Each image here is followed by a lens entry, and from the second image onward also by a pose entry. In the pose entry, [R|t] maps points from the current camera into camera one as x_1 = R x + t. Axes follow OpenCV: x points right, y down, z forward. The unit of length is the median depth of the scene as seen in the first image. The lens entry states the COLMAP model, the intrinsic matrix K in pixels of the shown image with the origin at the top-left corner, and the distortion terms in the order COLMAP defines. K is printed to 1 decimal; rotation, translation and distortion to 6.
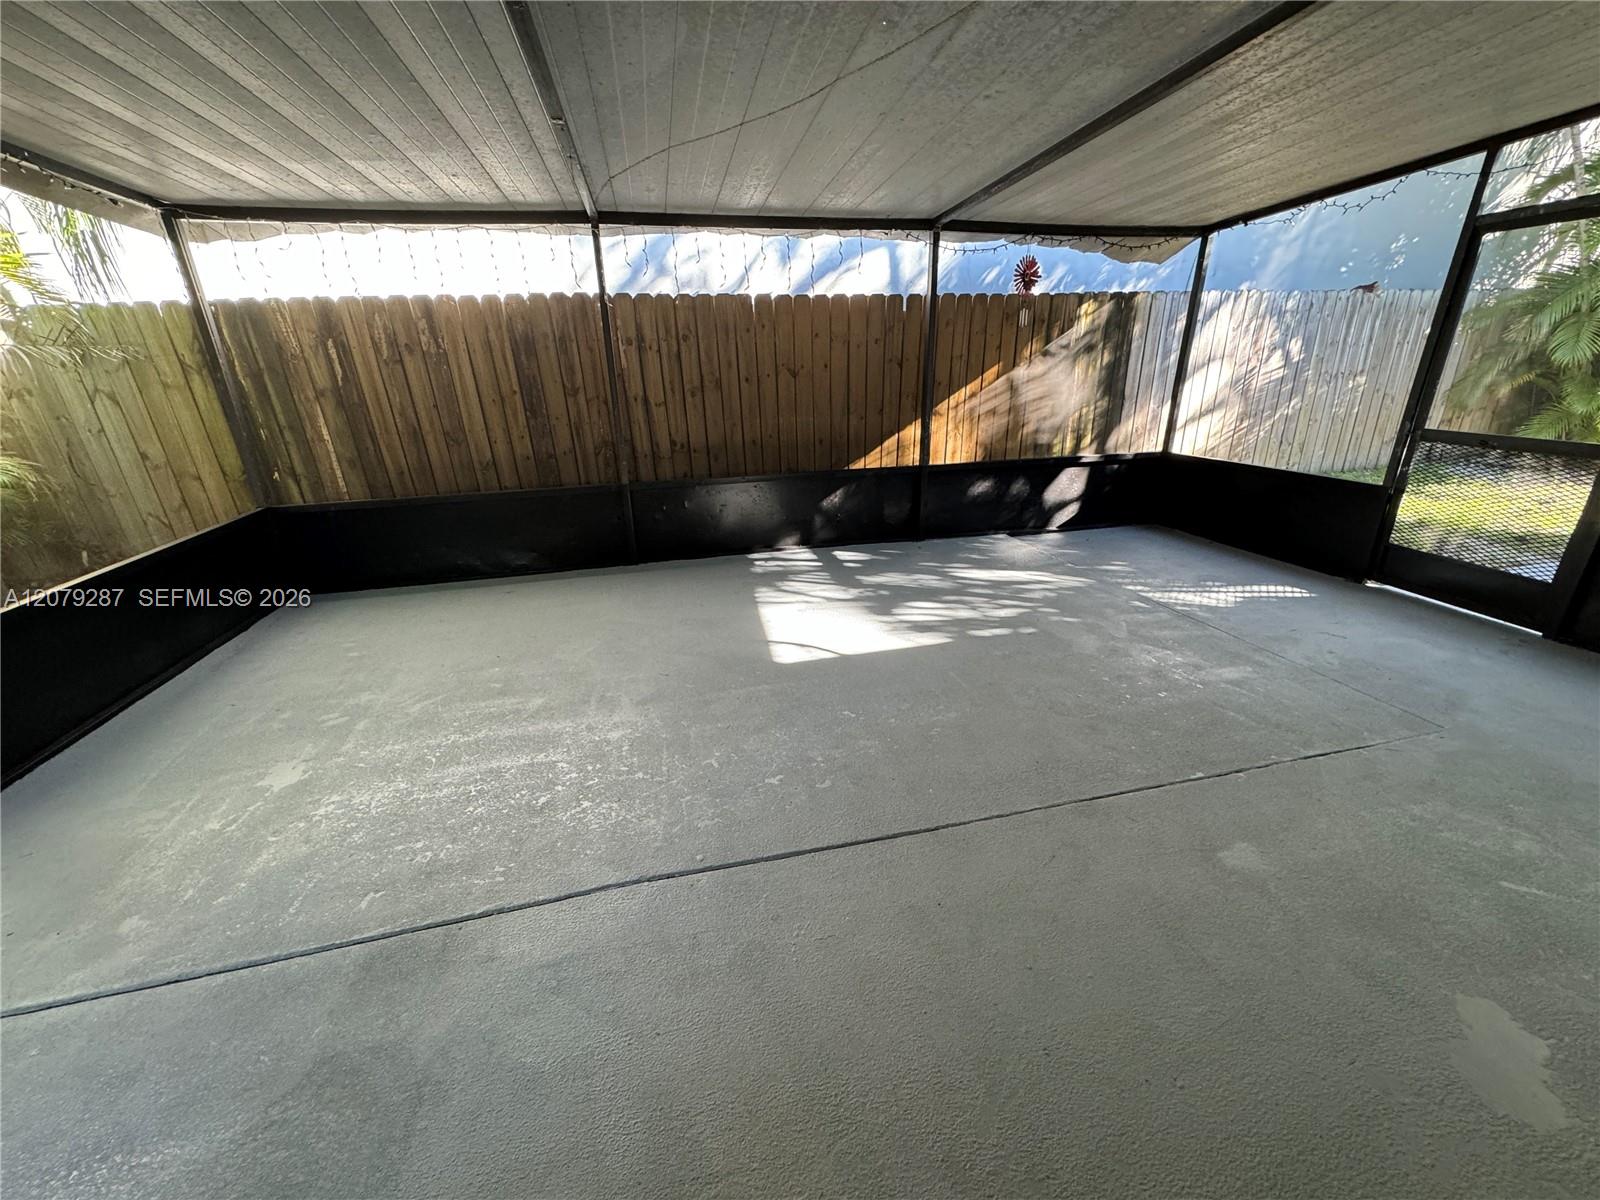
lens RADIAL K [[633.4, 0, 799.1], [0, 633.4, 598.6], [0, 0, 1]] dist [-0.004704, 0.000957]
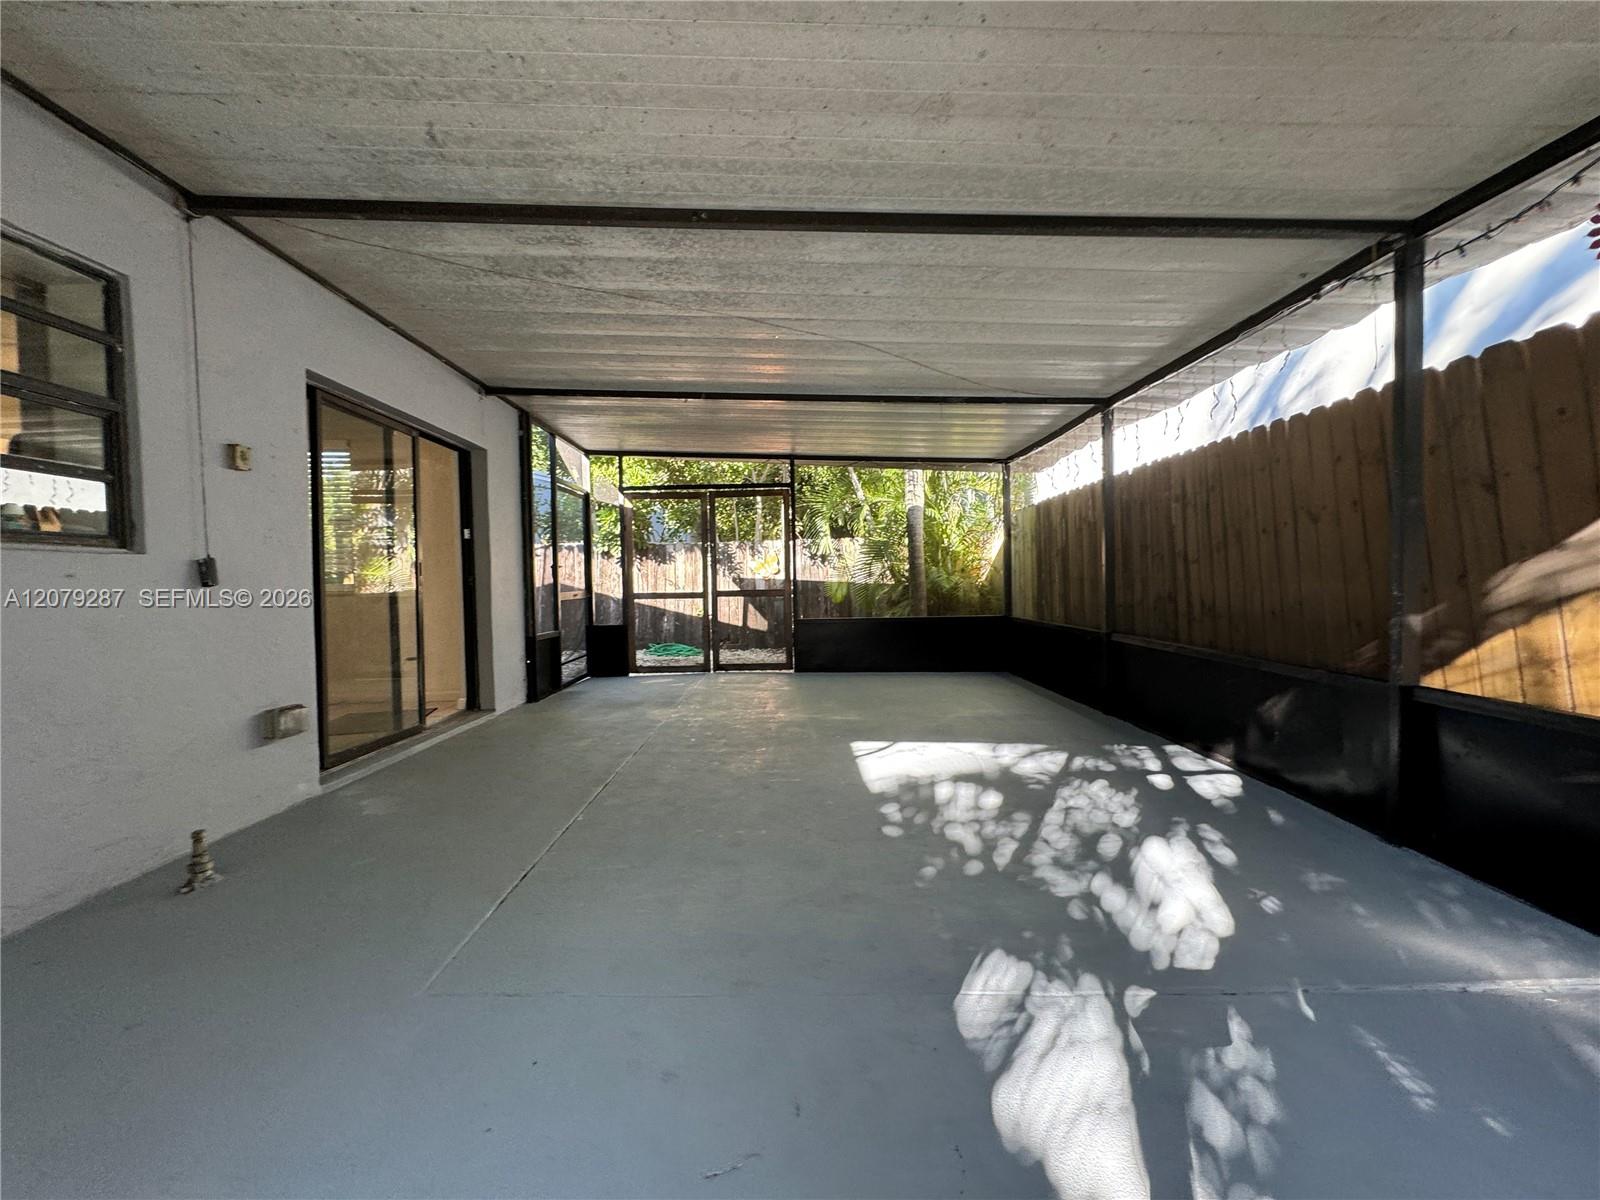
lens RADIAL K [[633.4, 0, 799.1], [0, 633.4, 598.6], [0, 0, 1]] dist [-0.004704, 0.000957]
pose [[-0.227954, 0.058291, -0.971925, 0.868899], [-0.320727, 0.938002, 0.131479, -0.216169], [0.919332, 0.341694, -0.195126, 0.750474]]
